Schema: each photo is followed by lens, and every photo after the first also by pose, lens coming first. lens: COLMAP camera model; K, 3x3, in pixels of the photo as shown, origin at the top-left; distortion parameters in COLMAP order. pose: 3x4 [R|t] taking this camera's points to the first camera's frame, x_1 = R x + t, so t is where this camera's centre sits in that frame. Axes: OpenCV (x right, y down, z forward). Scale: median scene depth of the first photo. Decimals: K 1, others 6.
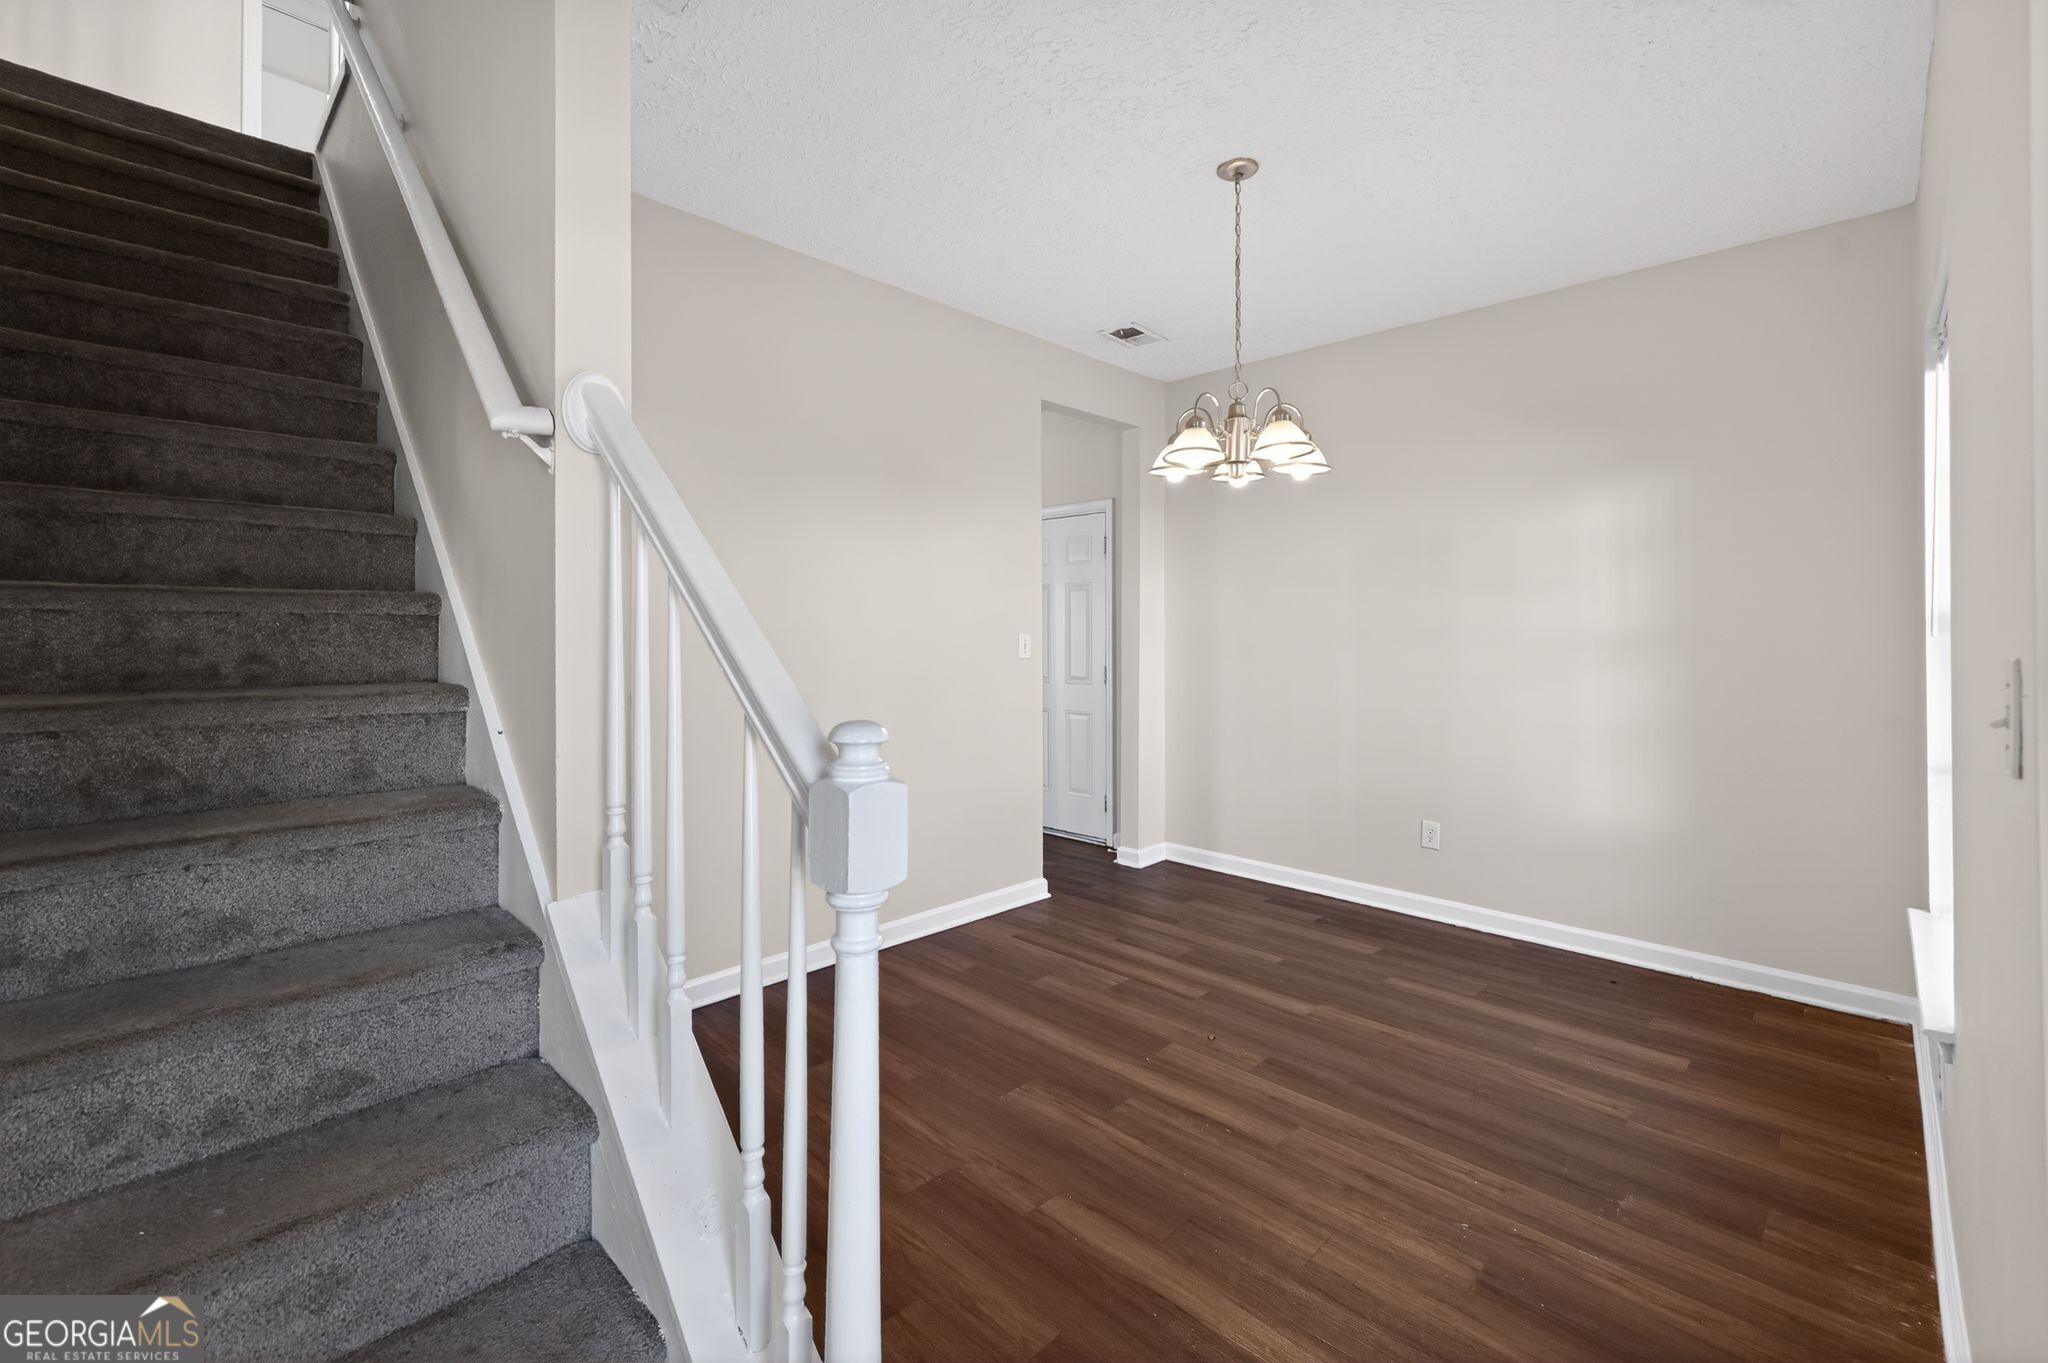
lens RADIAL K [[868.3, 0, 1025.4], [0, 868.3, 628.1], [0, 0, 1]] dist [-0.003377, 0.000075]
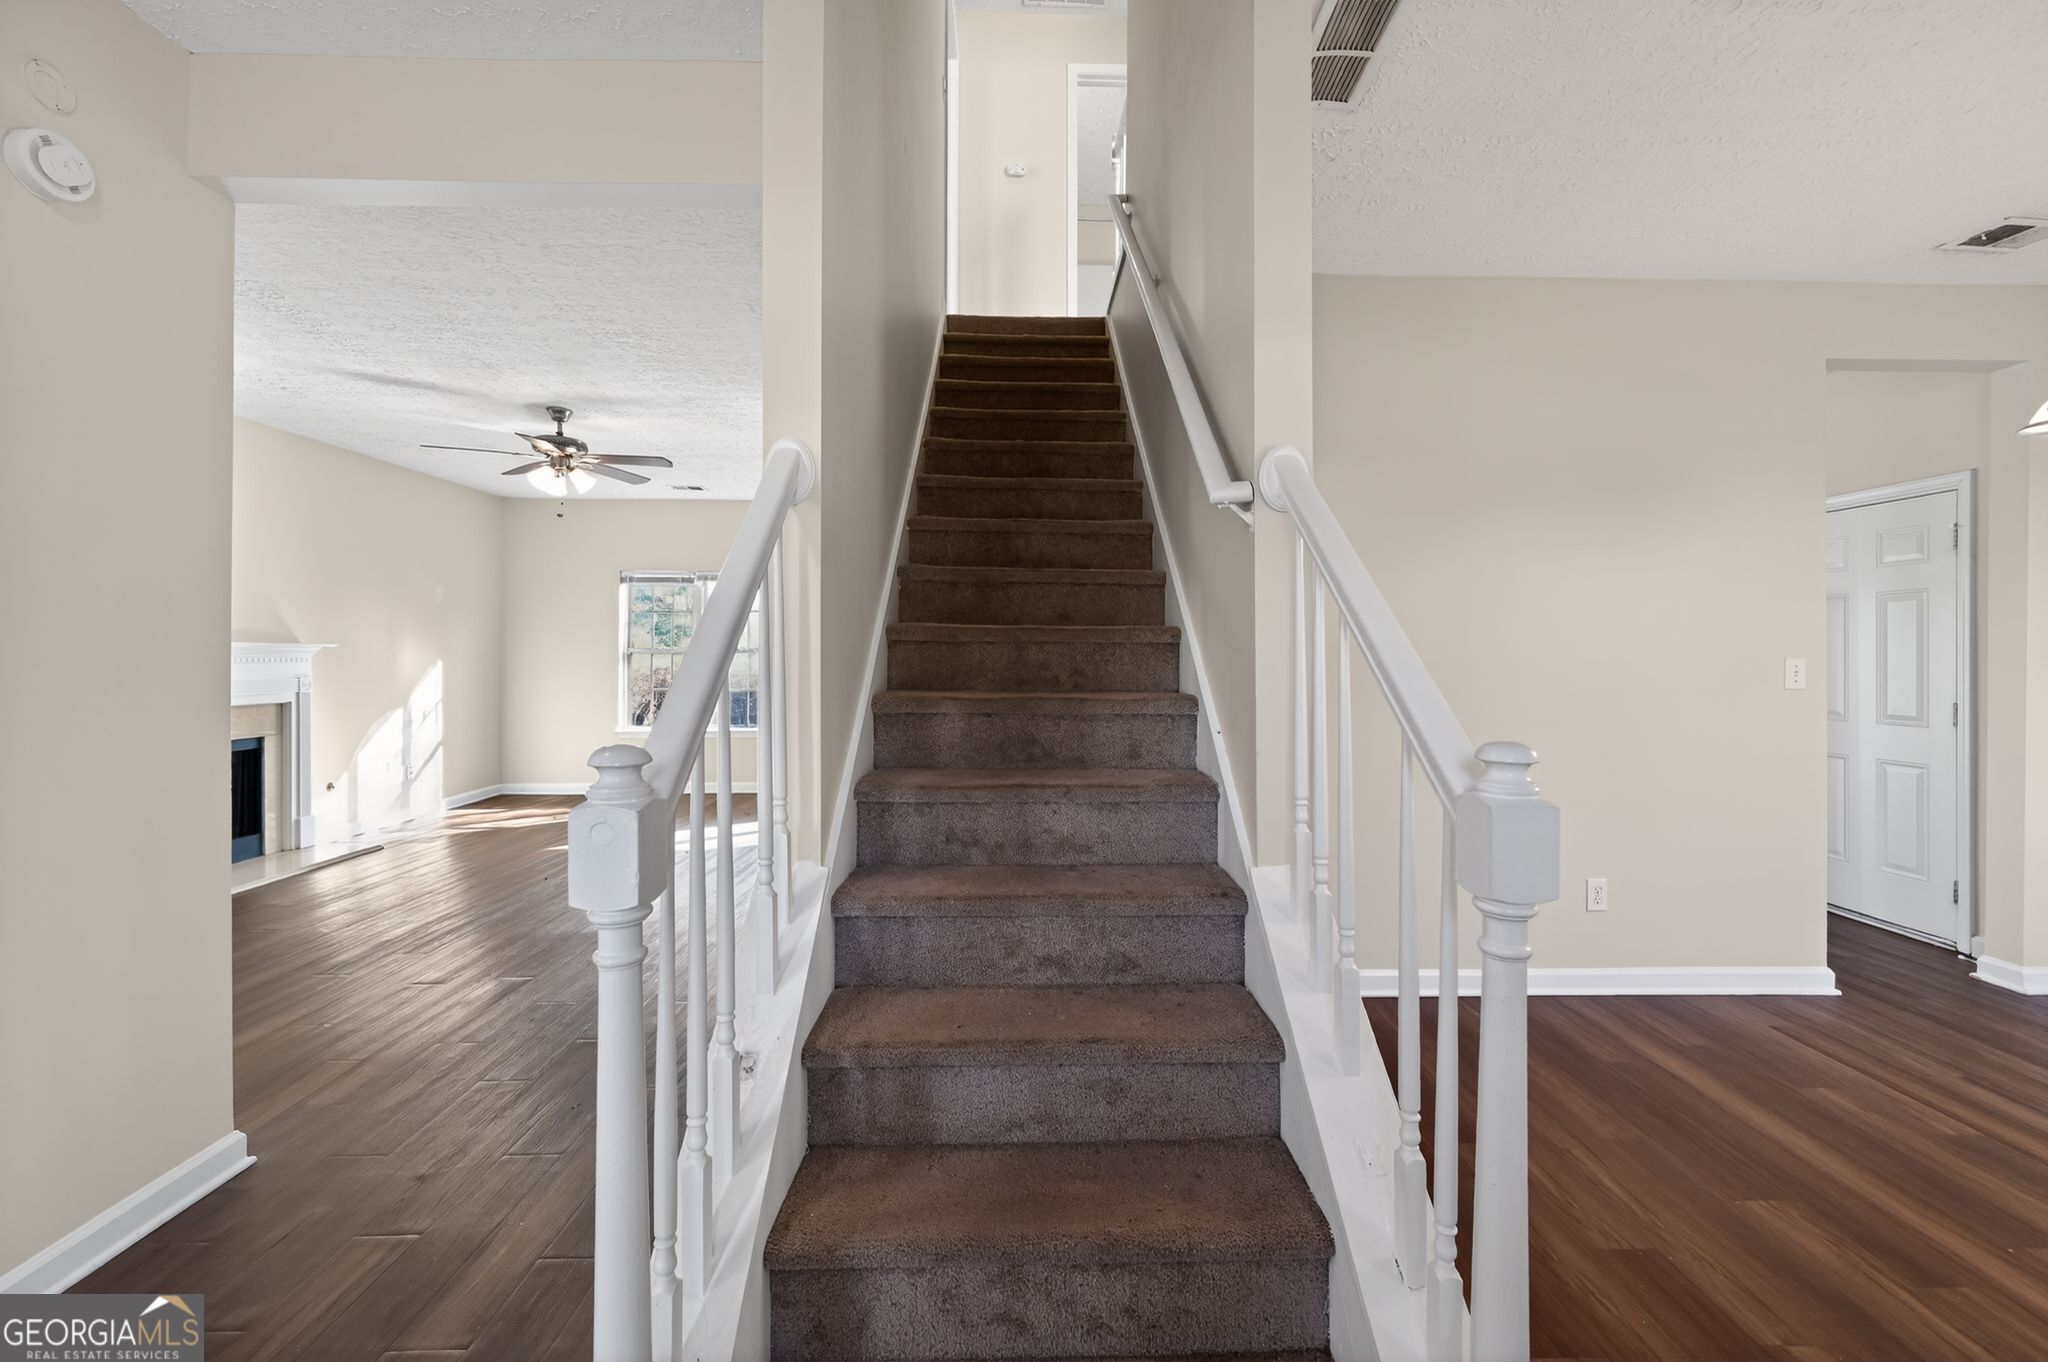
lens RADIAL K [[848.0, 0, 1031.1], [0, 848.0, 645.6], [0, 0, 1]] dist [-0.000634, 0.000037]
pose [[0.714039, -0.006942, -0.700072, 0.072355], [0.002326, 0.999969, -0.007543, -0.001037], [0.700103, 0.003757, 0.714032, -0.091551]]
